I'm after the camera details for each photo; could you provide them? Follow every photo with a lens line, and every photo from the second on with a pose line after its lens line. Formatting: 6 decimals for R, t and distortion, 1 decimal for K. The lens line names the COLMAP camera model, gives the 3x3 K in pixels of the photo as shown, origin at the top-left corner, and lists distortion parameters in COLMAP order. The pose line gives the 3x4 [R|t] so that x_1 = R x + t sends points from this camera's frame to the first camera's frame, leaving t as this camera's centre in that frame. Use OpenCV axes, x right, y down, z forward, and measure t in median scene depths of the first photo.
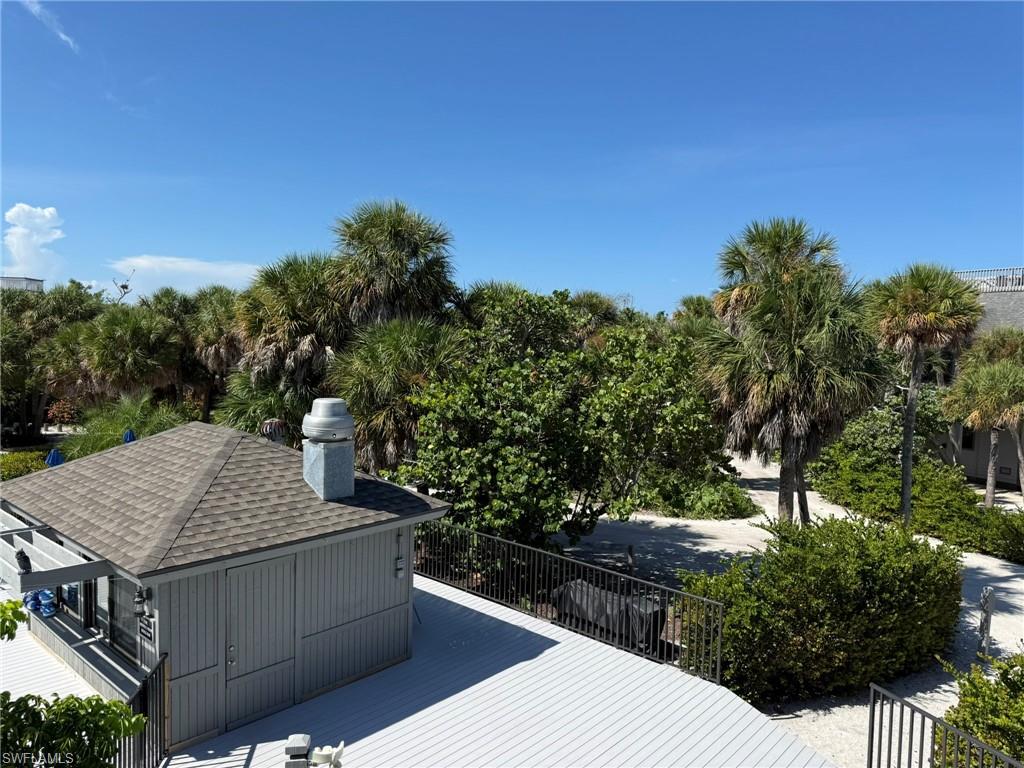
lens RADIAL K [[717.2, 0, 519.4], [0, 717.2, 386.5], [0, 0, 1]] dist [0.081405, -0.115009]
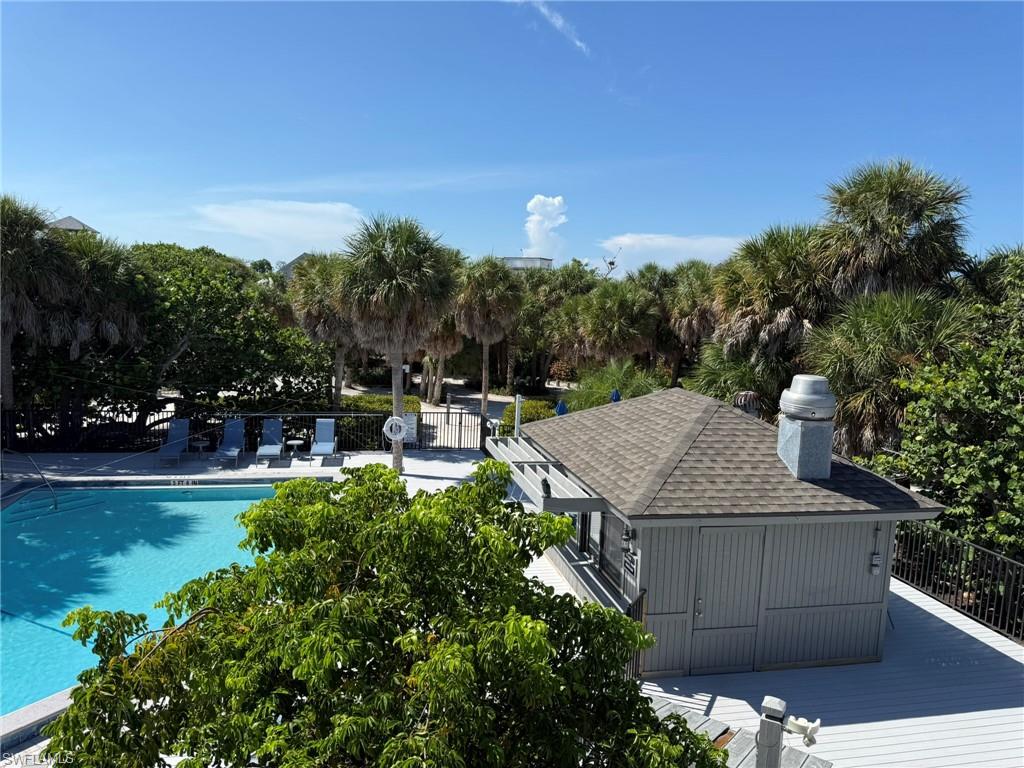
lens RADIAL K [[716.6, 0, 499.5], [0, 716.6, 386.2], [0, 0, 1]] dist [0.073745, -0.118305]
pose [[0.799374, 0.081352, -0.595301, -0.013884], [-0.059132, 0.996633, 0.056794, 0.000667], [0.597917, -0.010198, 0.801493, -0.019203]]
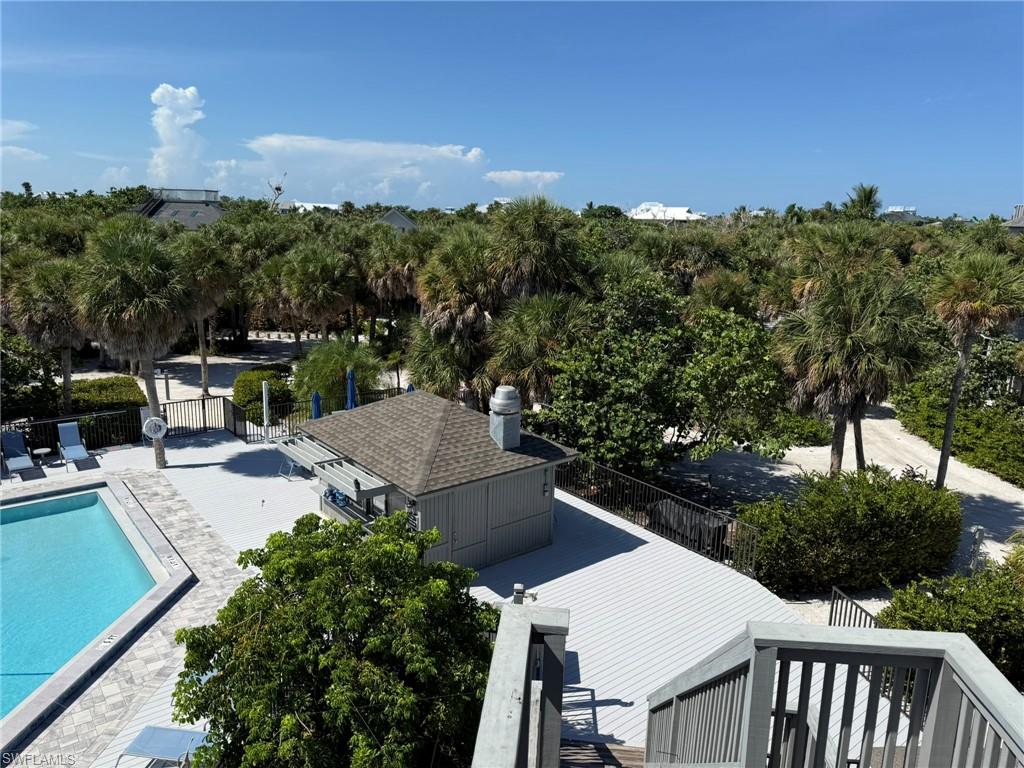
lens RADIAL K [[712.9, 0, 508.7], [0, 712.9, 382.7], [0, 0, 1]] dist [0.135049, -0.220332]
pose [[0.984429, 0.039290, -0.171337, 0.010385], [-0.011727, 0.987209, 0.159000, -0.180337], [0.175392, -0.154515, 0.972298, -0.395535]]
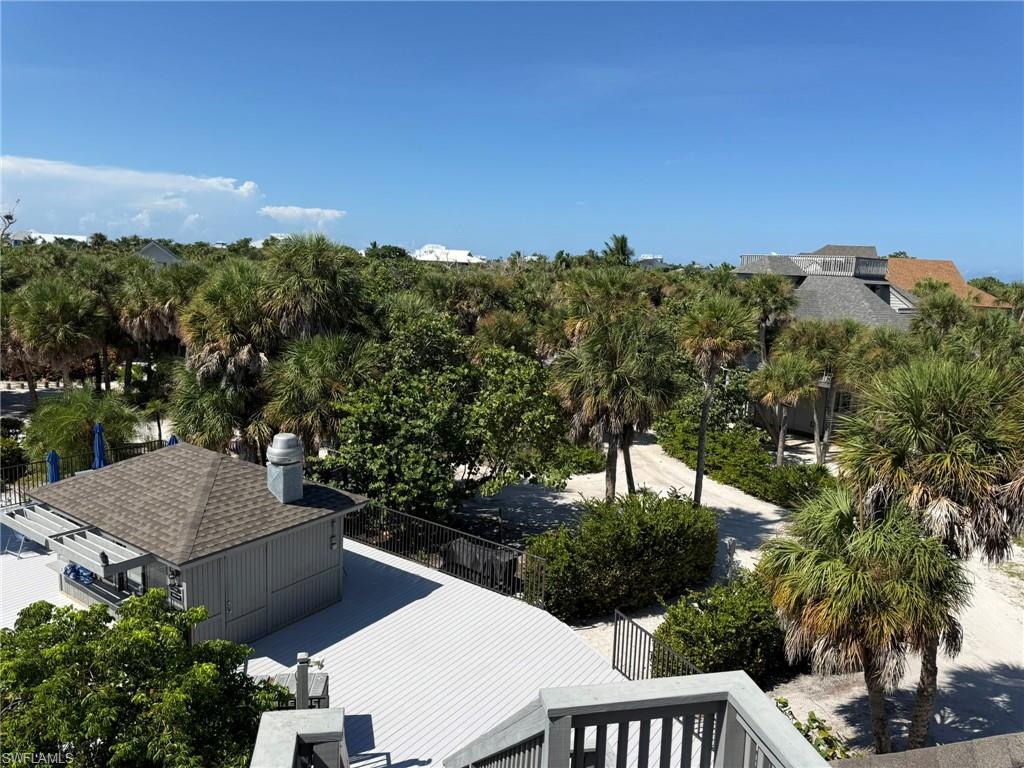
lens RADIAL K [[712.9, 0, 508.7], [0, 712.9, 382.7], [0, 0, 1]] dist [0.135049, -0.220332]
pose [[0.993207, 0.000844, 0.116356, 0.014385], [-0.012821, 0.994679, 0.102224, -0.181418], [-0.115651, -0.103022, 0.987933, -0.370598]]
